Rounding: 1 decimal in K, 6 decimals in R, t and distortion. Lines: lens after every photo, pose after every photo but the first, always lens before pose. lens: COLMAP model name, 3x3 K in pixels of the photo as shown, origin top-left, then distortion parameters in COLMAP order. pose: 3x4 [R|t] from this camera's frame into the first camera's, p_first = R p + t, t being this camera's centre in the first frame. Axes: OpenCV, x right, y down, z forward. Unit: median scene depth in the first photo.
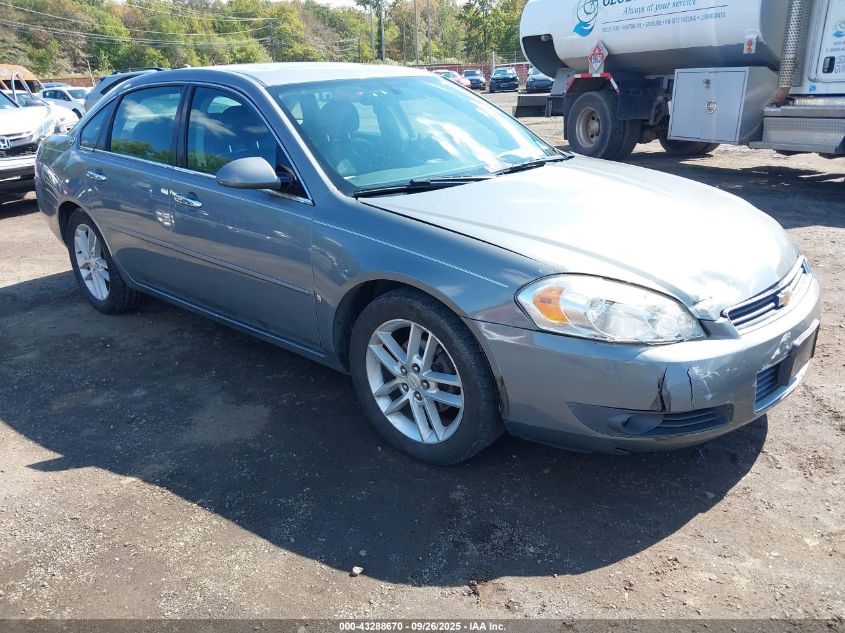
lens RADIAL K [[660.7, 0, 437.7], [0, 660.7, 313.2], [0, 0, 1]] dist [-0.002292, -0.010667]
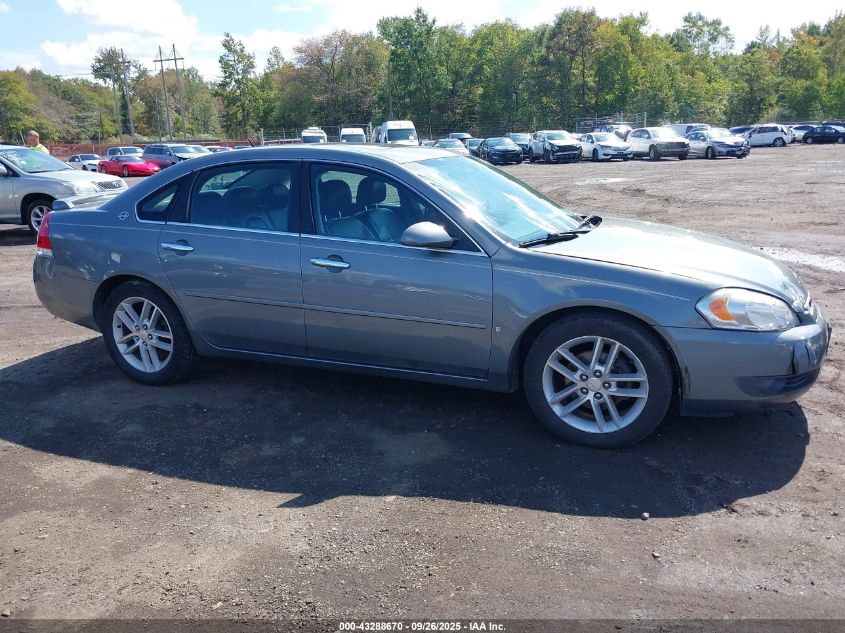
lens RADIAL K [[657.1, 0, 432.9], [0, 657.1, 320.5], [0, 0, 1]] dist [0.001982, -0.006329]
pose [[0.942880, -0.080850, 0.323173, -0.752165], [0.110730, 0.991006, -0.075138, 0.041171], [-0.314192, 0.106631, 0.943352, -0.131926]]
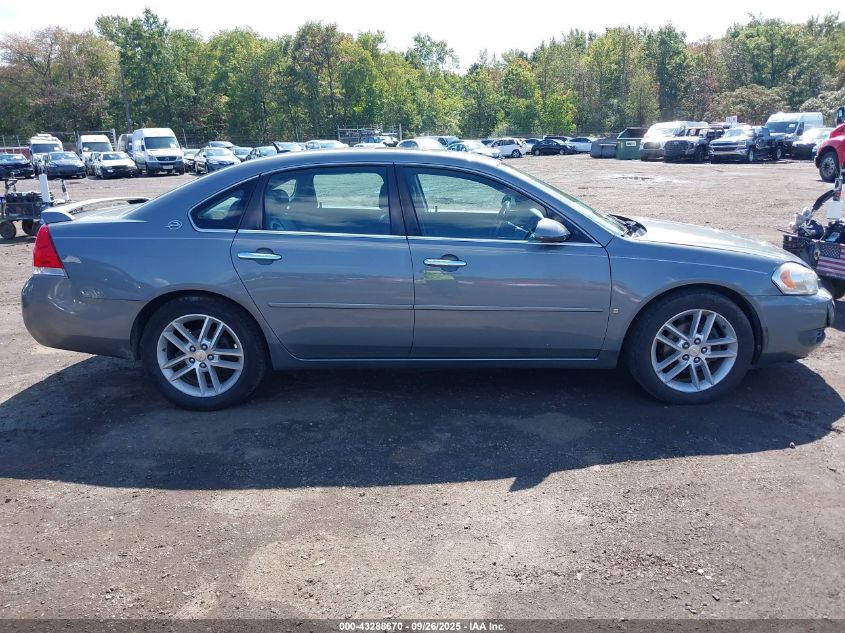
lens RADIAL K [[660.7, 0, 437.7], [0, 660.7, 313.2], [0, 0, 1]] dist [-0.002292, -0.010667]
pose [[0.760722, -0.141460, 0.633475, -1.474665], [0.216208, 0.975452, -0.041811, -0.047565], [-0.612010, 0.168769, 0.772632, 0.164134]]
